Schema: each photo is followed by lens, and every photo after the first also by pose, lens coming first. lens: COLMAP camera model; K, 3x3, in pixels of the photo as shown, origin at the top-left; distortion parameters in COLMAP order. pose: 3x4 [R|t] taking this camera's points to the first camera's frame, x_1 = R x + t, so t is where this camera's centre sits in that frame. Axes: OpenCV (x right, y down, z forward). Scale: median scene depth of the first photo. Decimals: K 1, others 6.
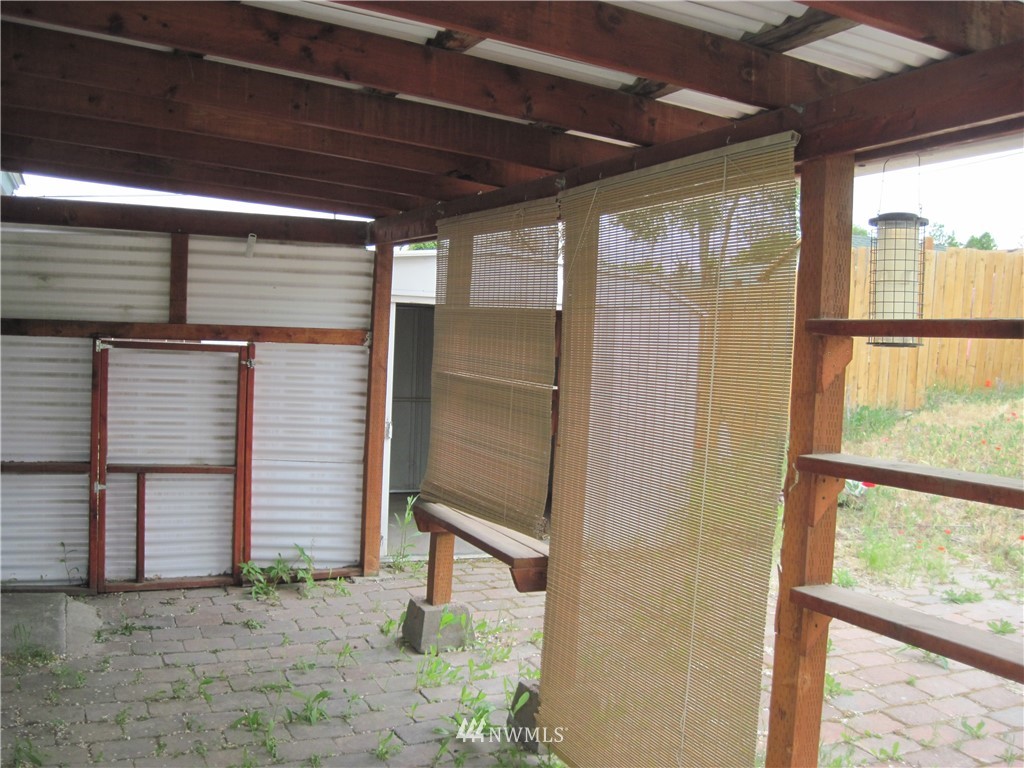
lens RADIAL K [[1055.6, 0, 510.4], [0, 1055.6, 392.0], [0, 0, 1]] dist [-0.110577, 0.000000]
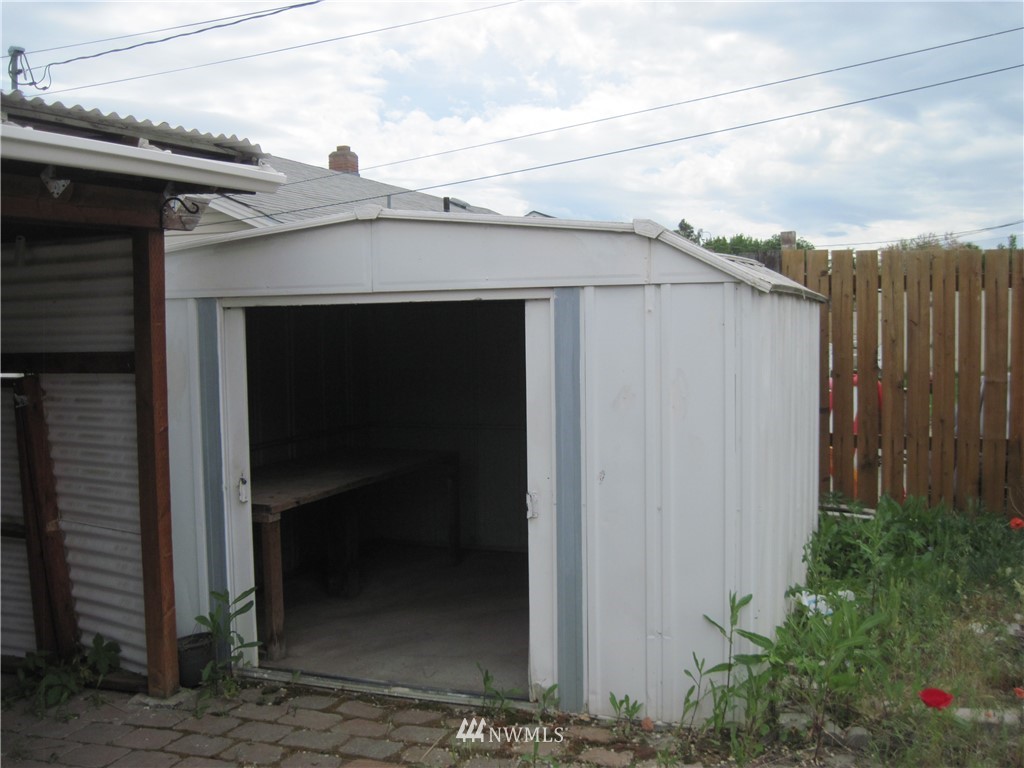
lens RADIAL K [[1055.6, 0, 512.5], [0, 1055.6, 386.3], [0, 0, 1]] dist [-0.110577, 0.000000]
pose [[0.722574, -0.015532, -0.691119, 0.563037], [0.006487, 0.999856, -0.015687, -0.024078], [0.691263, 0.006852, 0.722571, 0.709339]]
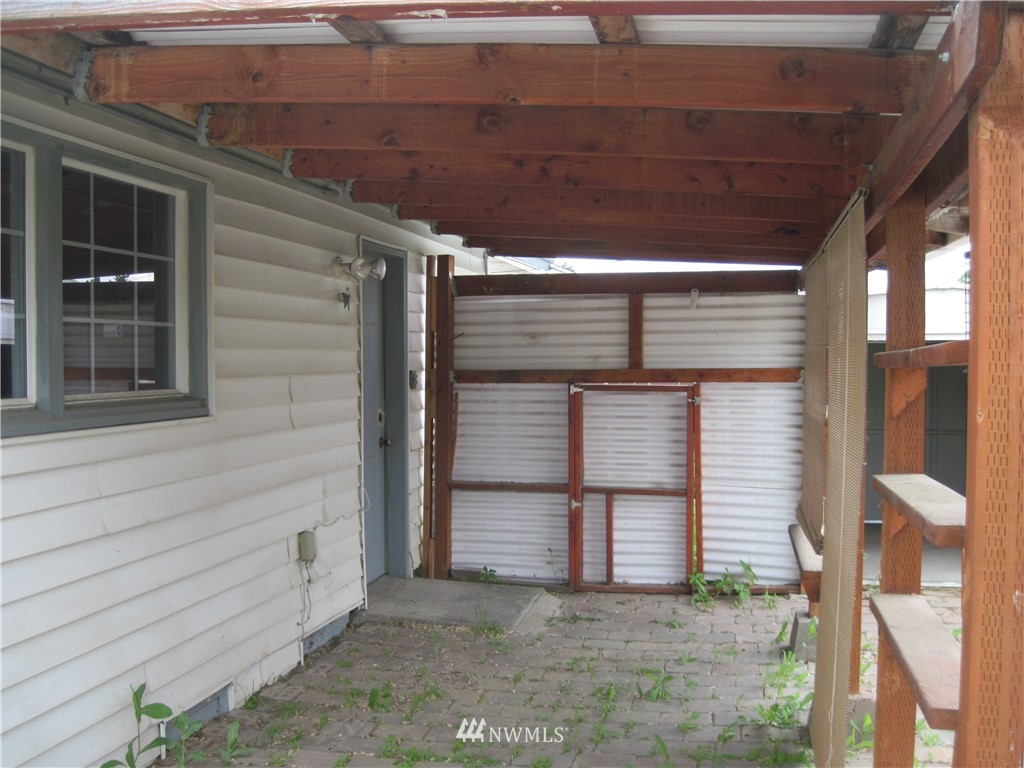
lens RADIAL K [[1055.6, 0, 514.2], [0, 1055.6, 383.0], [0, 0, 1]] dist [-0.110577, 0.000000]
pose [[0.810553, -0.032407, -0.584768, 0.273941], [0.006911, 0.998928, -0.045779, 0.004733], [0.585625, 0.033065, 0.809908, -0.057708]]
